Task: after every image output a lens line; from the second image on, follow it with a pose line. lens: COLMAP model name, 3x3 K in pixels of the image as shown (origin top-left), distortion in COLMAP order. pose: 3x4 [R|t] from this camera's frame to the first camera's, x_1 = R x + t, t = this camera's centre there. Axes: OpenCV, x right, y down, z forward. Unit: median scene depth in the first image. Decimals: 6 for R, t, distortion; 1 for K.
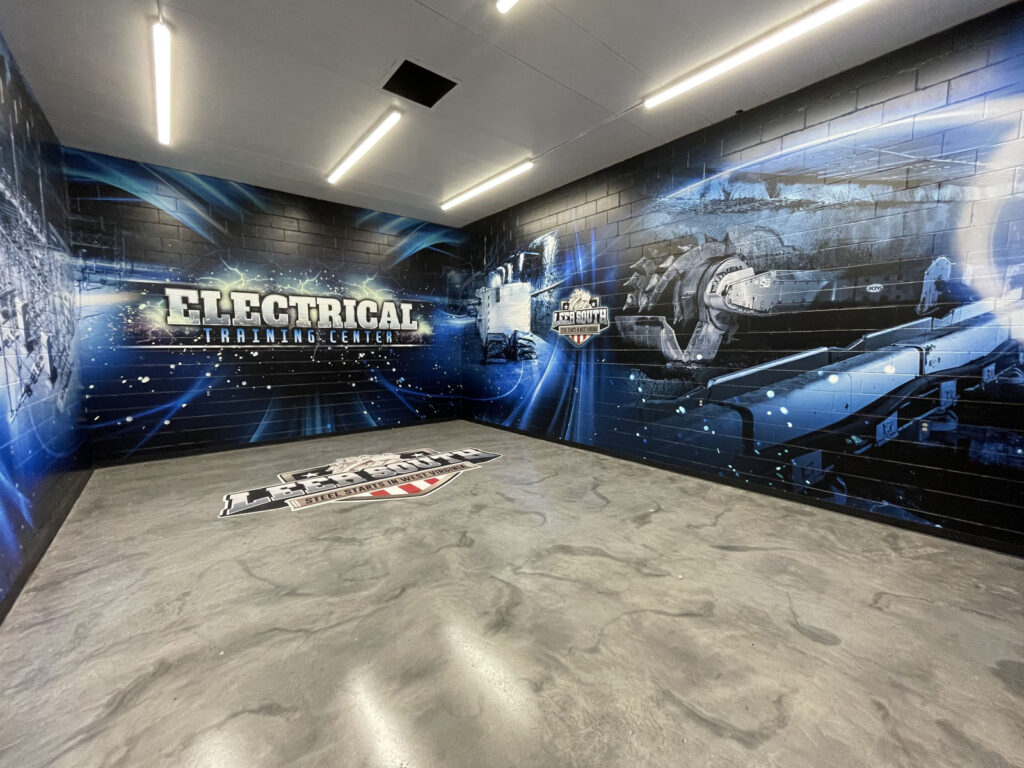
lens RADIAL K [[412.4, 0, 513.0], [0, 412.4, 385.7], [0, 0, 1]] dist [-0.002931, -0.000358]
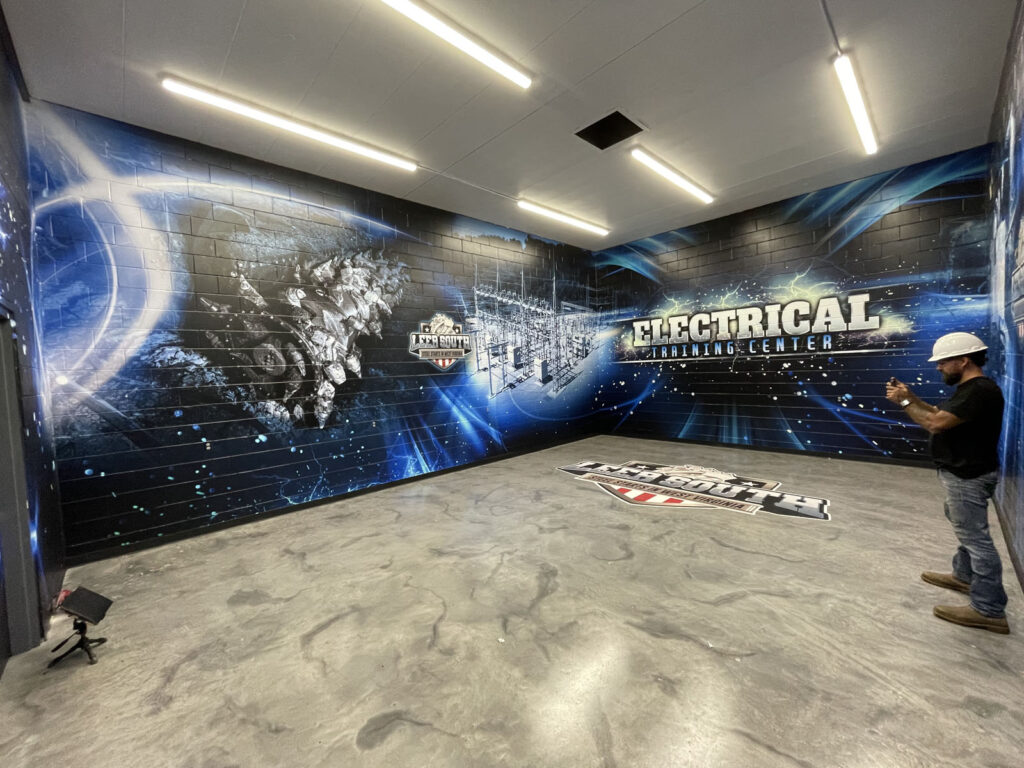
lens RADIAL K [[412.4, 0, 513.0], [0, 412.4, 385.7], [0, 0, 1]] dist [-0.002931, -0.000358]
pose [[0.073184, 0.044760, -0.996313, 0.580139], [-0.053602, 0.997725, 0.040887, -0.044117], [0.995877, 0.050413, 0.075417, 0.441850]]
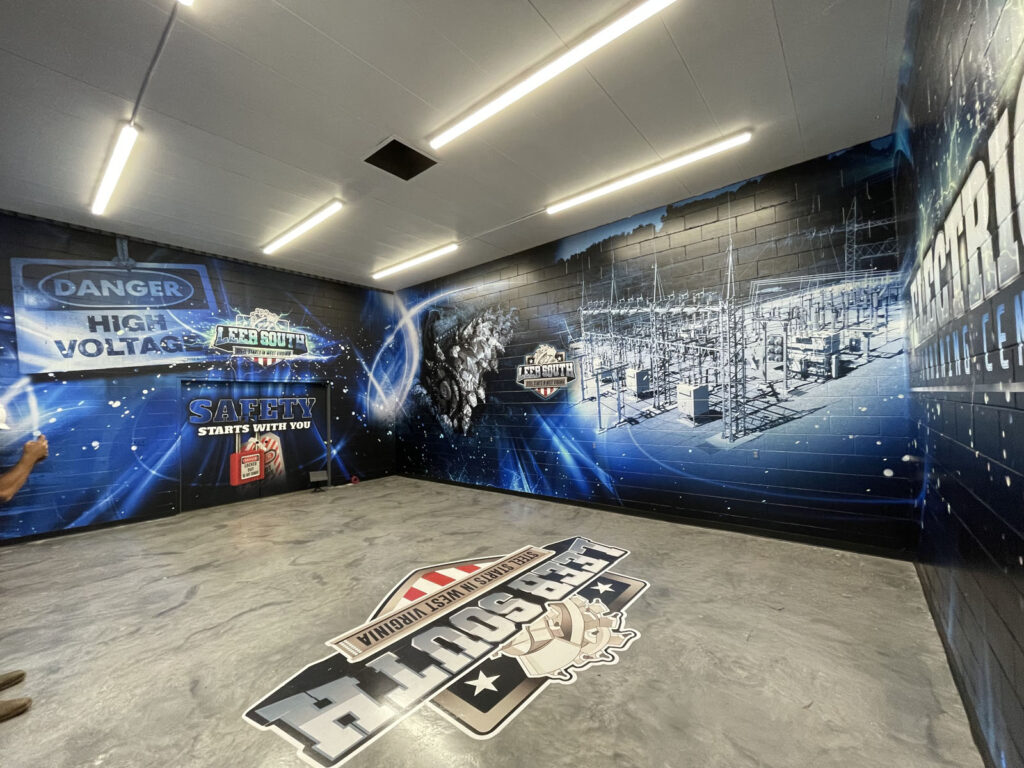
lens RADIAL K [[412.4, 0, 513.0], [0, 412.4, 385.7], [0, 0, 1]] dist [-0.002931, -0.000358]
pose [[-0.982133, 0.021939, -0.186905, -0.193604], [0.010156, 0.997913, 0.063771, -0.134429], [0.187914, 0.060733, -0.980306, 1.376938]]
